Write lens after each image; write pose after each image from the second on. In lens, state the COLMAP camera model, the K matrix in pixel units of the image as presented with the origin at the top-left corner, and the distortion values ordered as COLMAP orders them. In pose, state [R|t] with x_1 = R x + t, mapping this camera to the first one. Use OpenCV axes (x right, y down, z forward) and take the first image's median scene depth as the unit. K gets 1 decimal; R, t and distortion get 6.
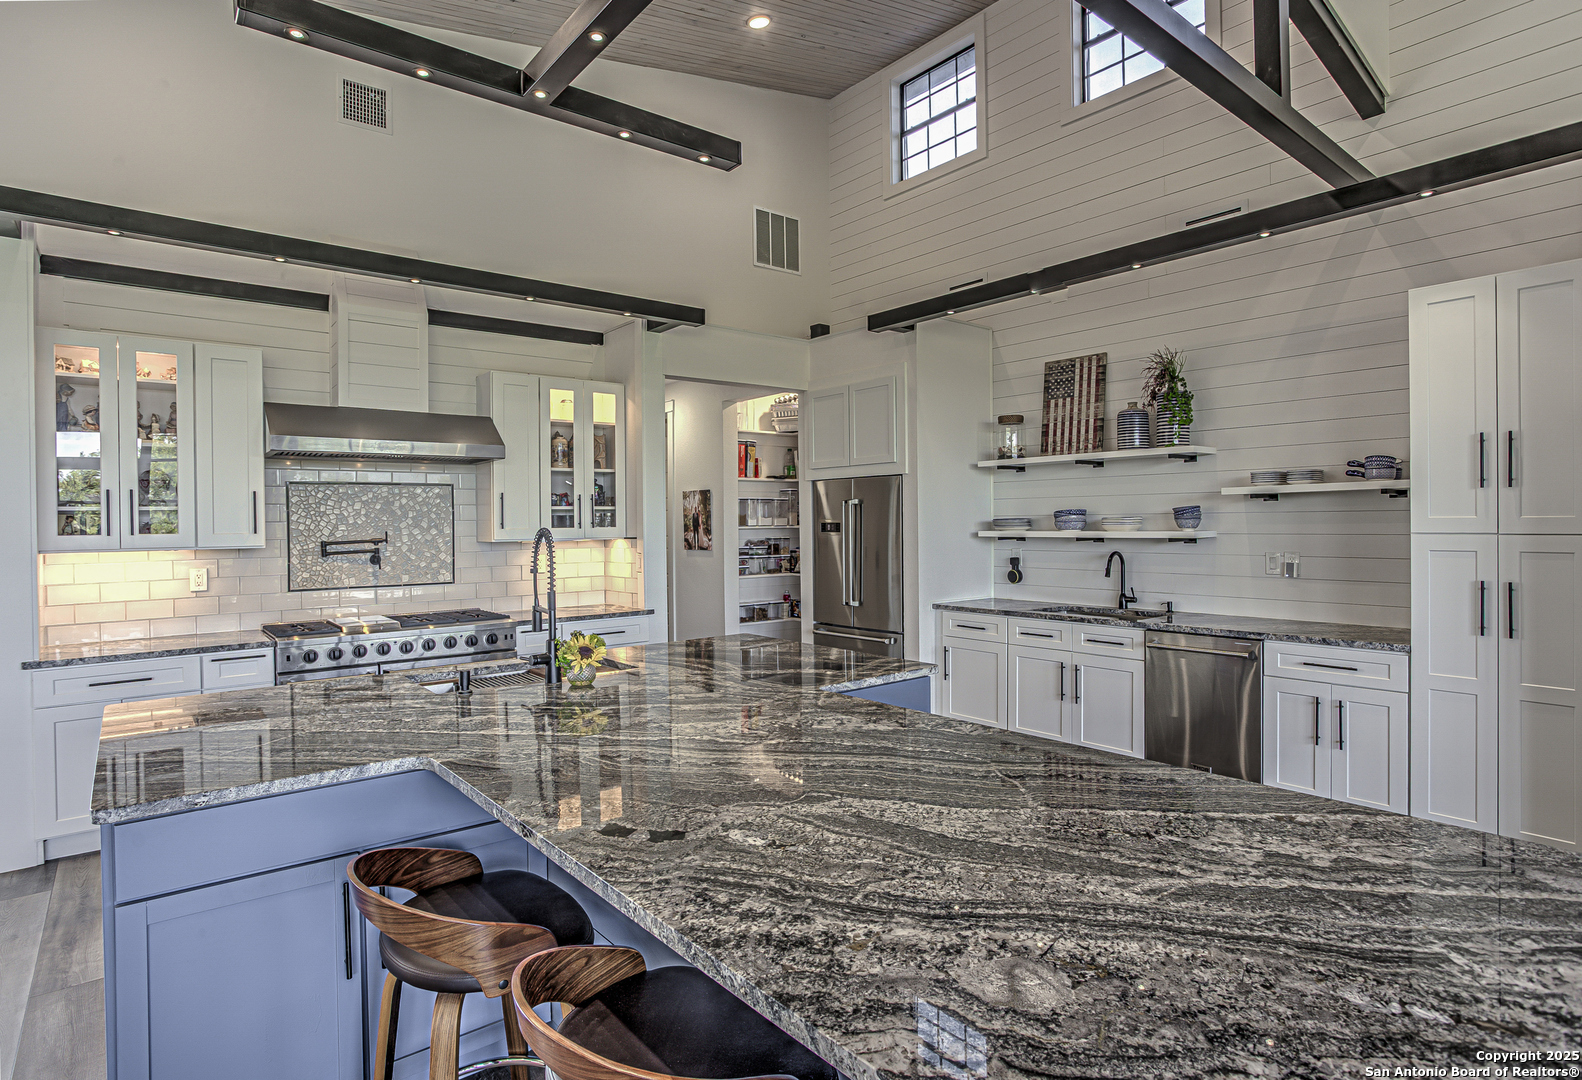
lens RADIAL K [[841.3, 0, 798.5], [0, 841.3, 530.6], [0, 0, 1]] dist [-0.075087, 0.045274]
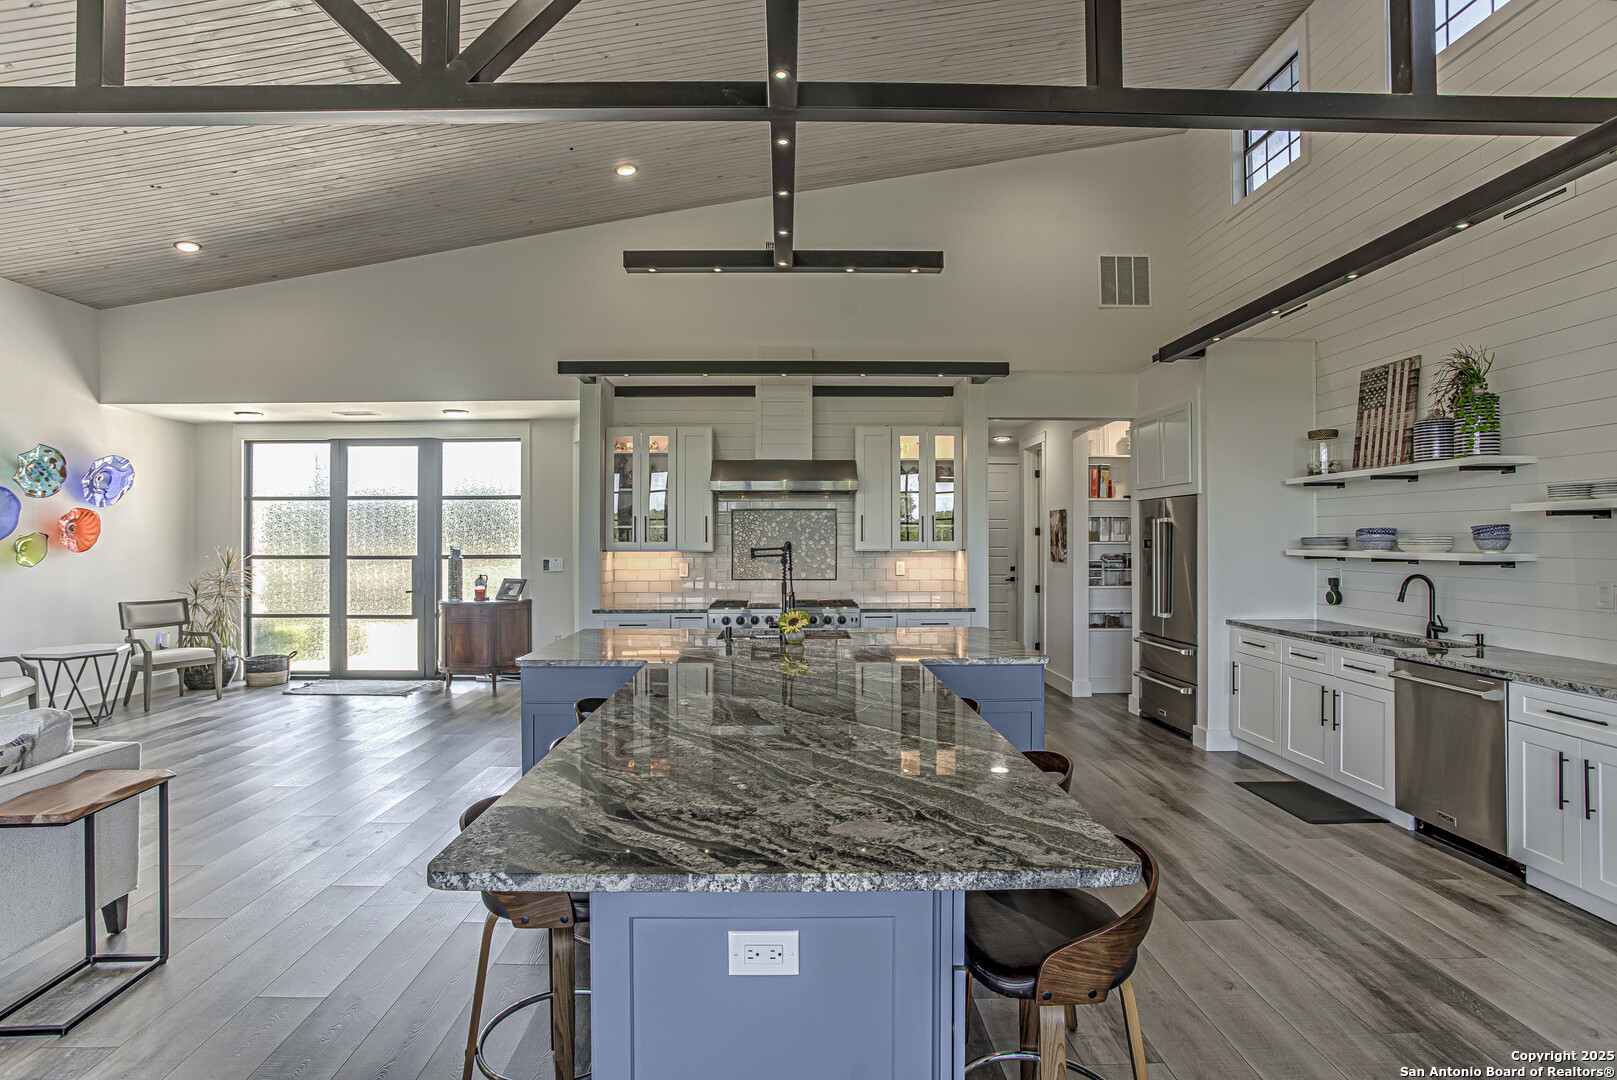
lens RADIAL K [[800.7, 0, 795.8], [0, 800.7, 529.5], [0, 0, 1]] dist [-0.070172, 0.032444]
pose [[0.774057, 0.003123, -0.633109, 0.377141], [-0.014106, 0.999825, -0.012315, -0.003773], [0.632959, 0.018463, 0.773965, -0.081783]]
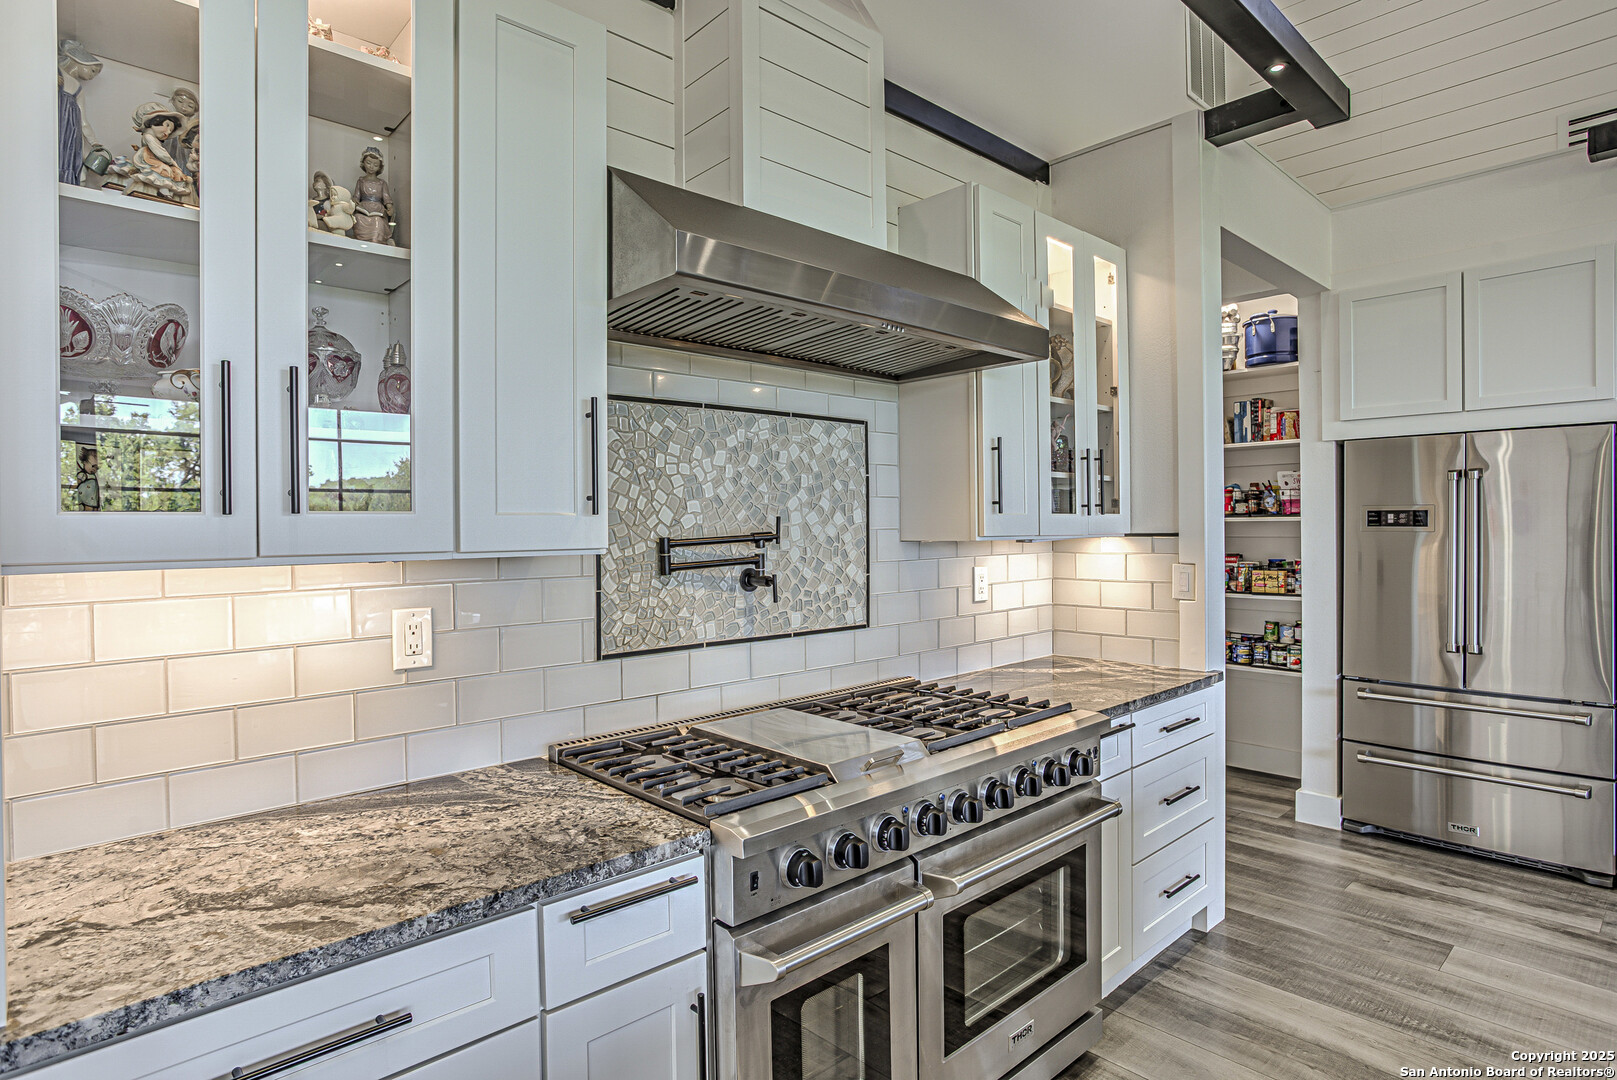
lens RADIAL K [[827.3, 0, 763.8], [0, 827.3, 536.7], [0, 0, 1]] dist [-0.055811, 0.000092]
pose [[0.998897, 0.000897, 0.046943, -0.490297], [-0.000811, 0.999998, -0.001852, 0.011693], [-0.046945, 0.001812, 0.998896, 0.515939]]
